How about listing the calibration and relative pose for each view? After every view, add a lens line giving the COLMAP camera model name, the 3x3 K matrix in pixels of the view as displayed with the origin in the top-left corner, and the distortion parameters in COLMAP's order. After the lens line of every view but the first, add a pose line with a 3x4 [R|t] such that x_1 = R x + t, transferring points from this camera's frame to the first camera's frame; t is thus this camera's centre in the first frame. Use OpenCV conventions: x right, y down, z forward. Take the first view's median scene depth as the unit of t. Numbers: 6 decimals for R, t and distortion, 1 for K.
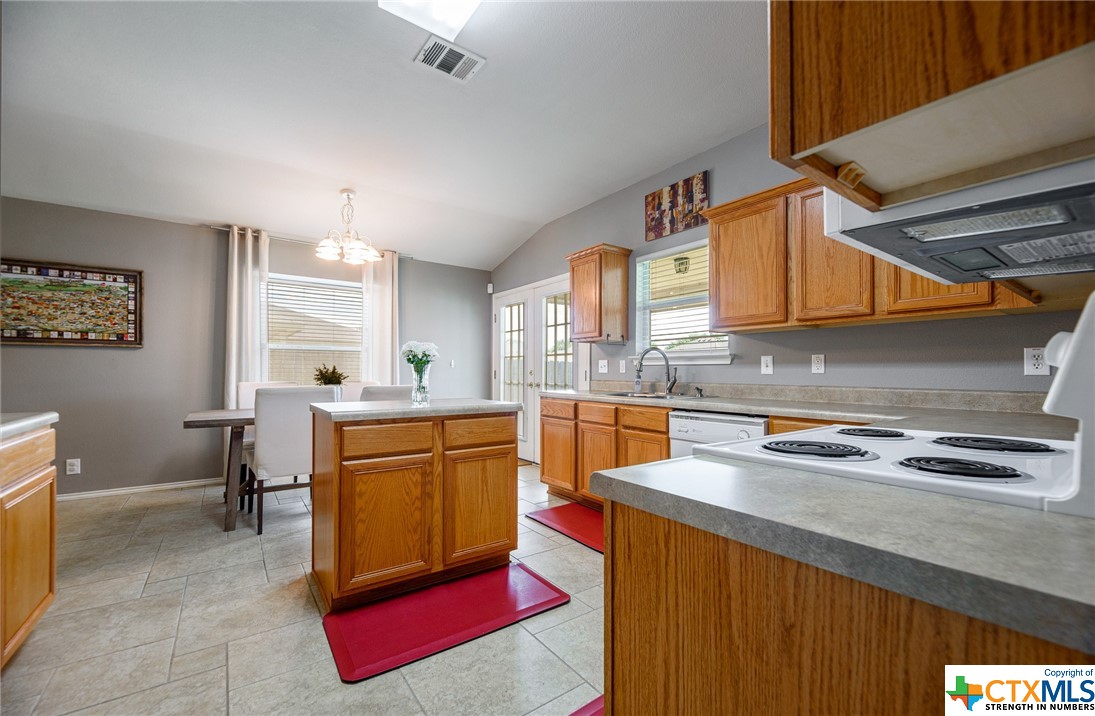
lens RADIAL K [[445.7, 0, 549.6], [0, 445.7, 365.0], [0, 0, 1]] dist [0.001588, -0.000114]
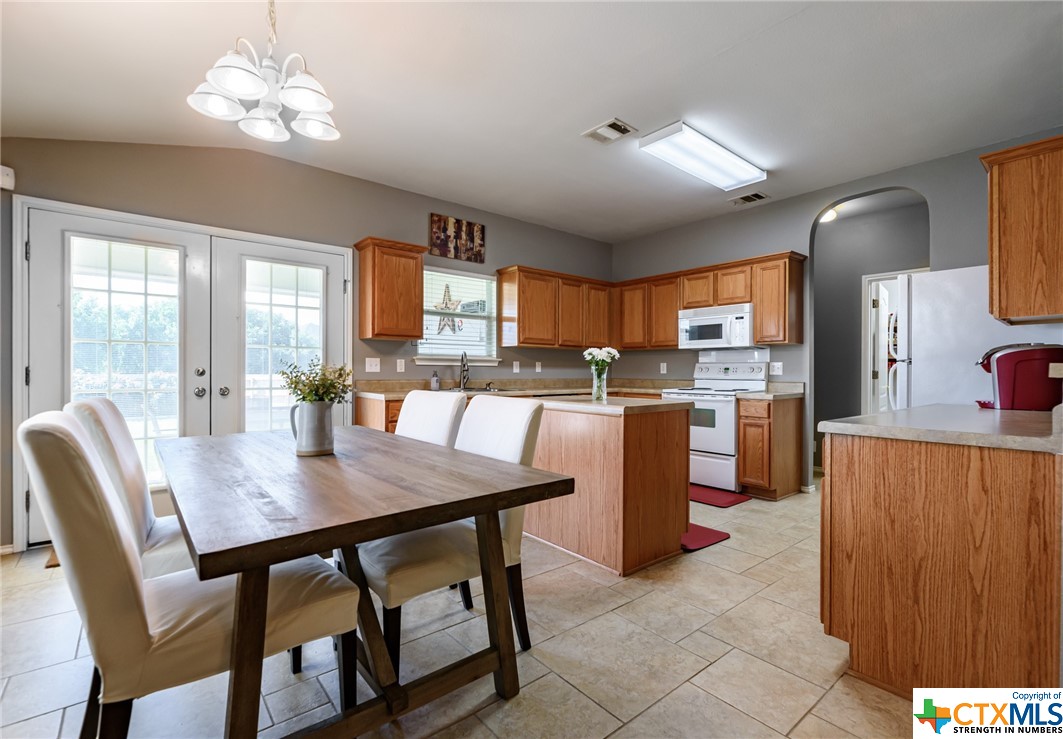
lens RADIAL K [[486.3, 0, 534.0], [0, 486.3, 372.2], [0, 0, 1]] dist [-0.000349, -0.000193]
pose [[-0.065901, -0.003533, 0.997820, -1.031831], [-0.017320, 0.999847, 0.002396, 0.010718], [-0.997676, -0.017124, -0.065952, 0.830717]]
